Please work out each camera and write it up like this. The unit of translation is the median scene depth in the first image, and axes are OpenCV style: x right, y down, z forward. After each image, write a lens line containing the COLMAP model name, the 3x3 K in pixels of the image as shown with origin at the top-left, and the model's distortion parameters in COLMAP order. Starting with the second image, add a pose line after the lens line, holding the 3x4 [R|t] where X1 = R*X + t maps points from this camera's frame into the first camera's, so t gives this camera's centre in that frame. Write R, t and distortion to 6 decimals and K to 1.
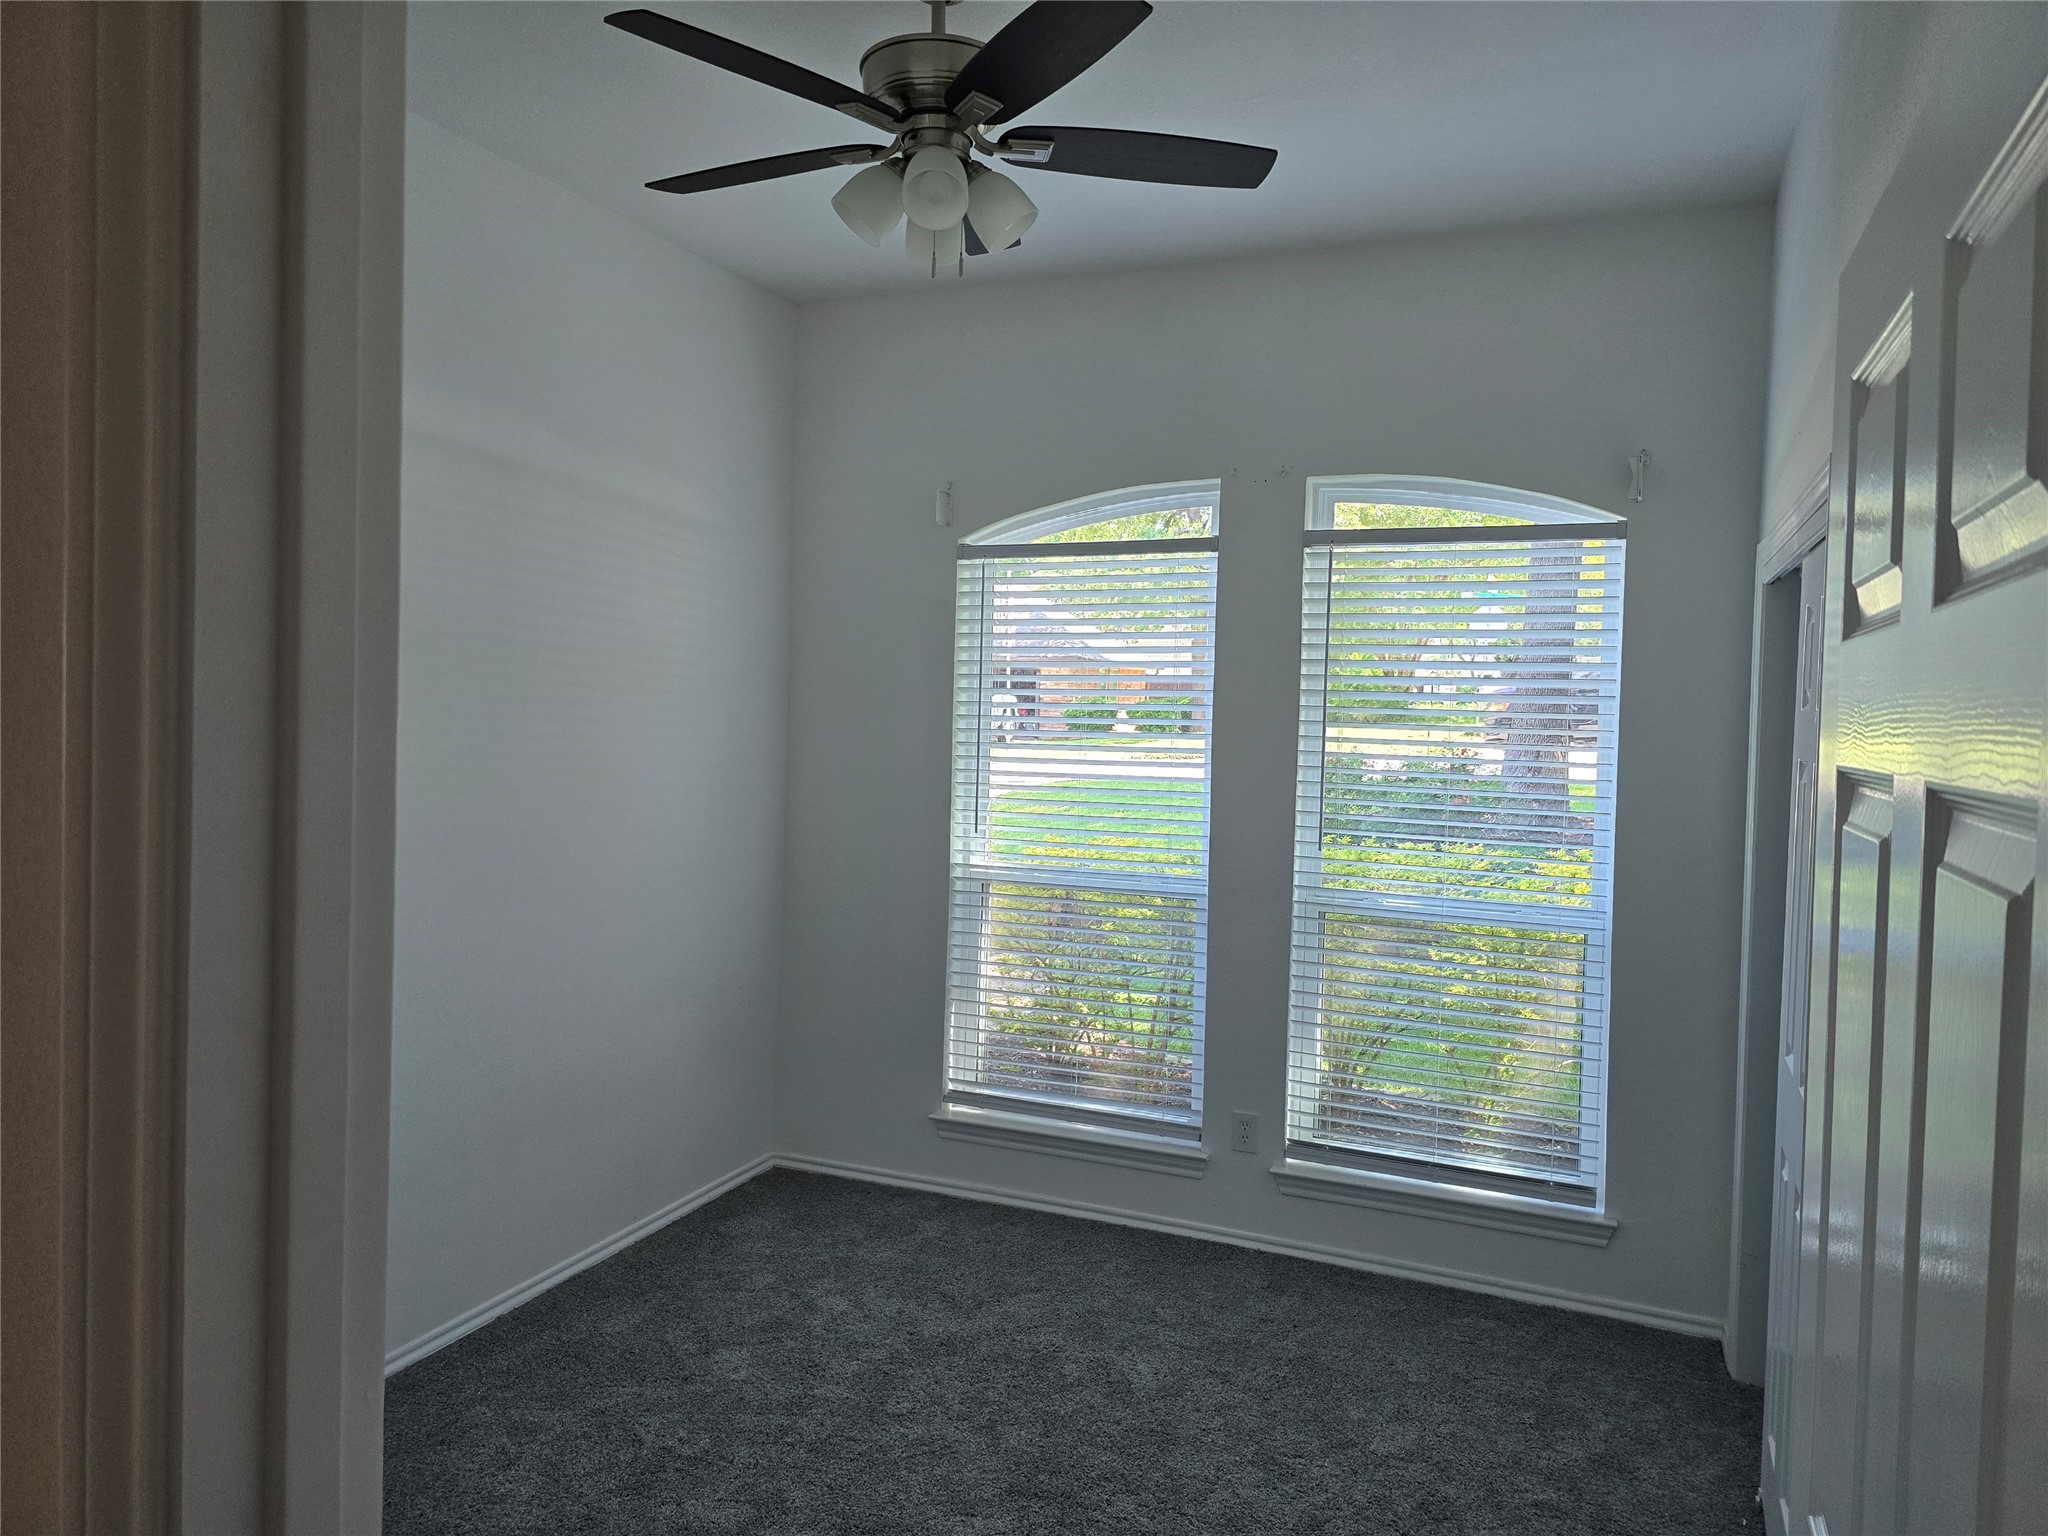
lens RADIAL K [[1373.4, 0, 1019.1], [0, 1373.4, 768.7], [0, 0, 1]] dist [0.063964, -0.060196]
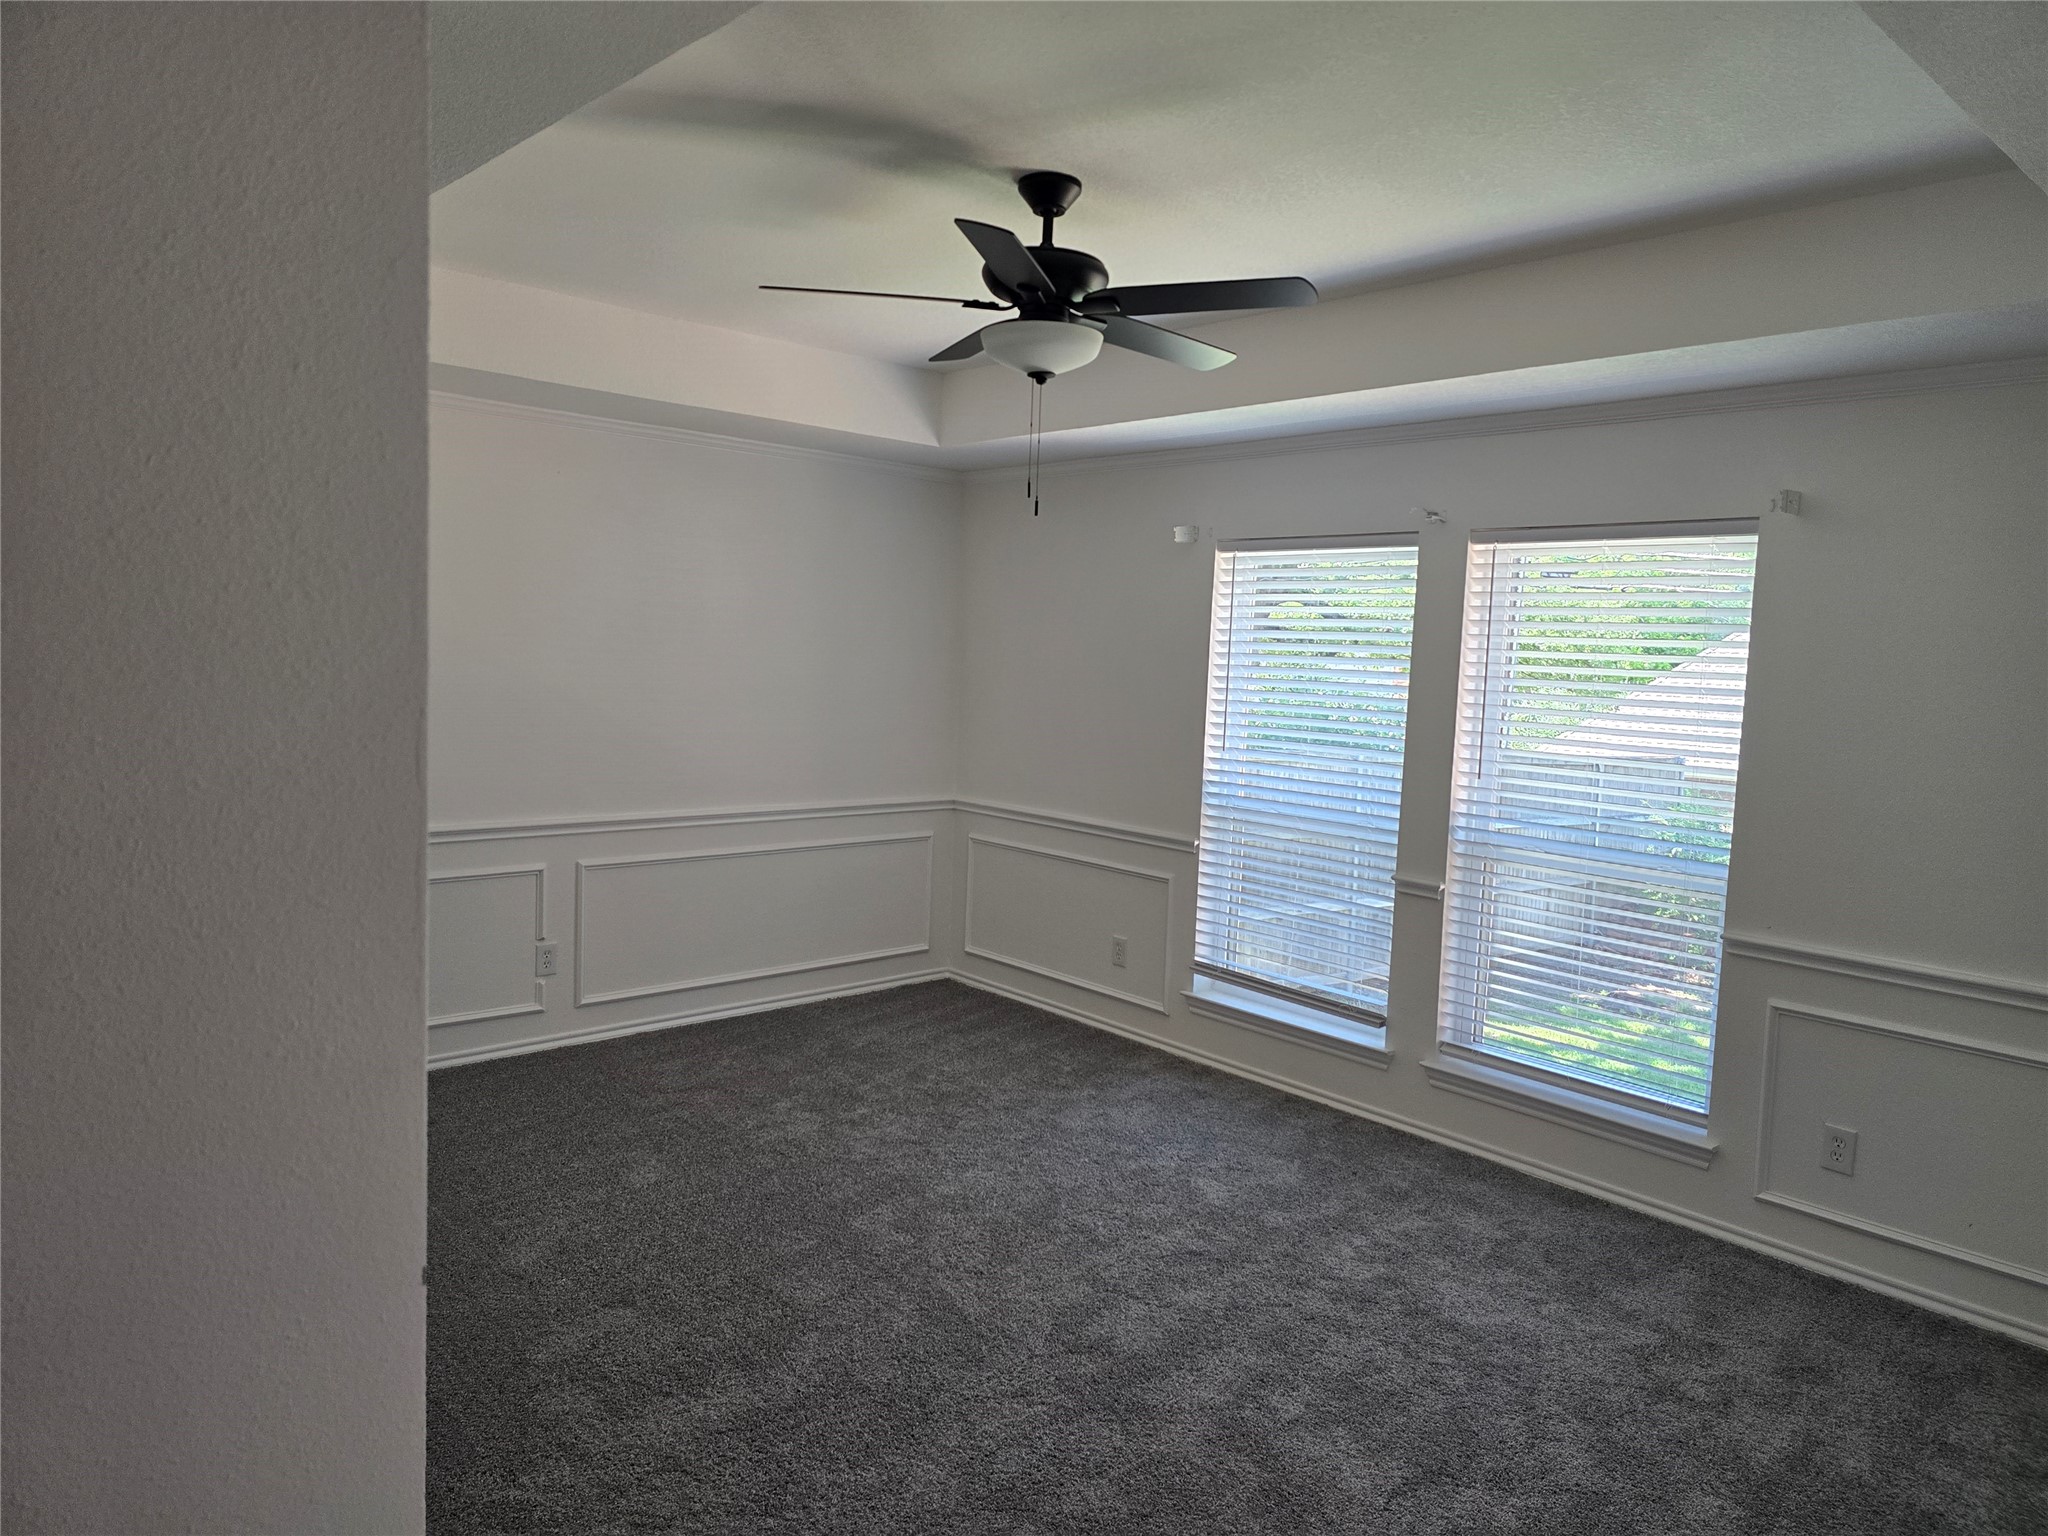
lens RADIAL K [[1373.4, 0, 1020.5], [0, 1373.4, 760.5], [0, 0, 1]] dist [0.063964, -0.060196]
pose [[0.921284, 0.059324, -0.384340, 0.282502], [-0.044441, 0.997882, 0.047498, -0.005354], [0.386344, -0.026679, 0.921969, -0.184289]]
